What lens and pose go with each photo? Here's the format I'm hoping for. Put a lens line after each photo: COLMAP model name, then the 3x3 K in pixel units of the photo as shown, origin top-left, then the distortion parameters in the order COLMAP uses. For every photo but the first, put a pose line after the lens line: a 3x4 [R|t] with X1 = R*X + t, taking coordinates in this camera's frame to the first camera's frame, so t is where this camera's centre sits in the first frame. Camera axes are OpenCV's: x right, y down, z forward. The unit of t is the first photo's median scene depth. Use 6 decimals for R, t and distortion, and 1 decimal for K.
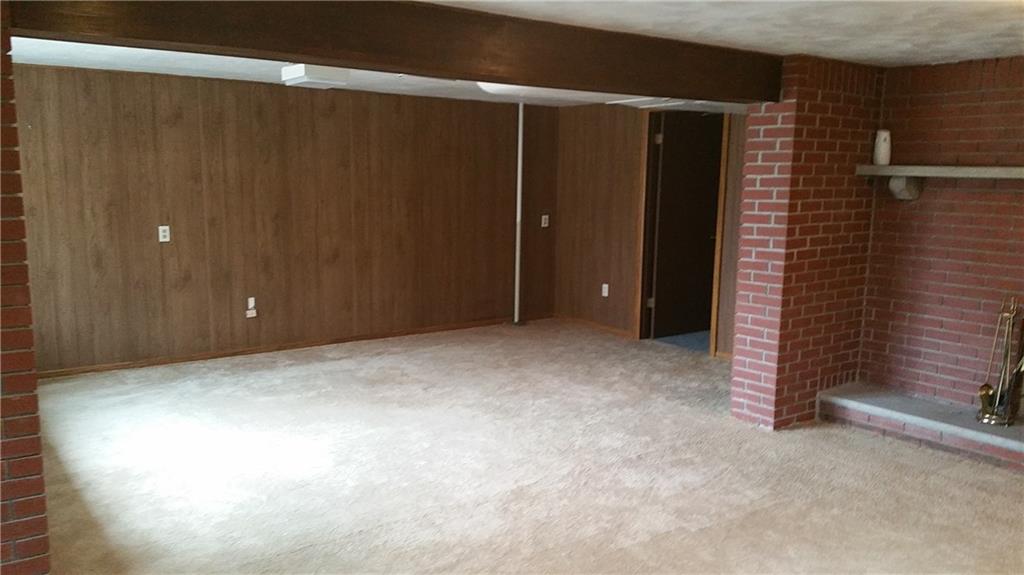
lens RADIAL K [[818.3, 0, 482.5], [0, 818.3, 289.8], [0, 0, 1]] dist [0.039693, -0.103515]
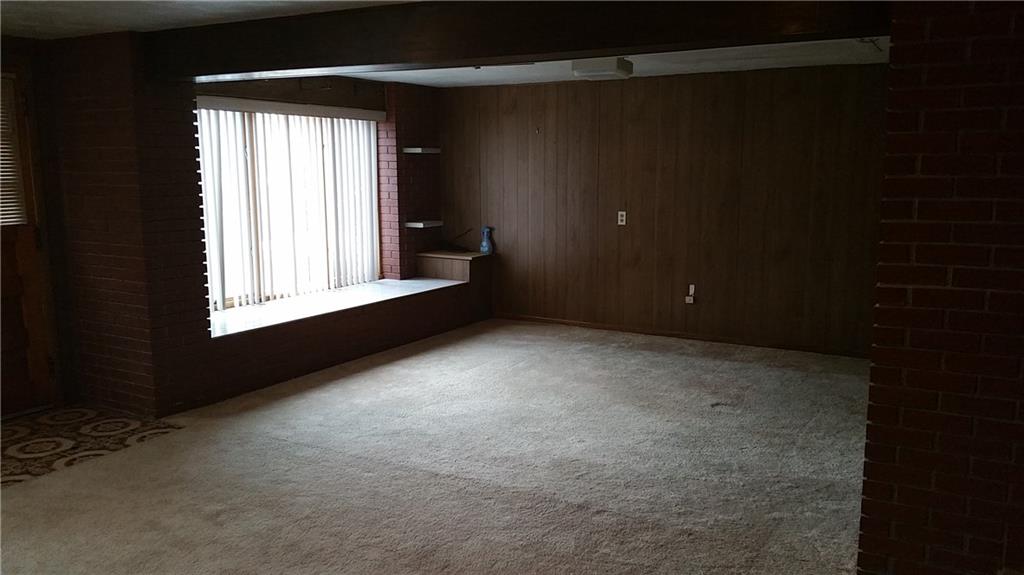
lens RADIAL K [[818.3, 0, 518.5], [0, 818.3, 292.3], [0, 0, 1]] dist [0.039693, -0.103515]
pose [[0.382536, 0.125860, -0.915328, 0.629348], [-0.116661, 0.989329, 0.087280, -0.049542], [0.916546, 0.073395, 0.393137, 0.433598]]
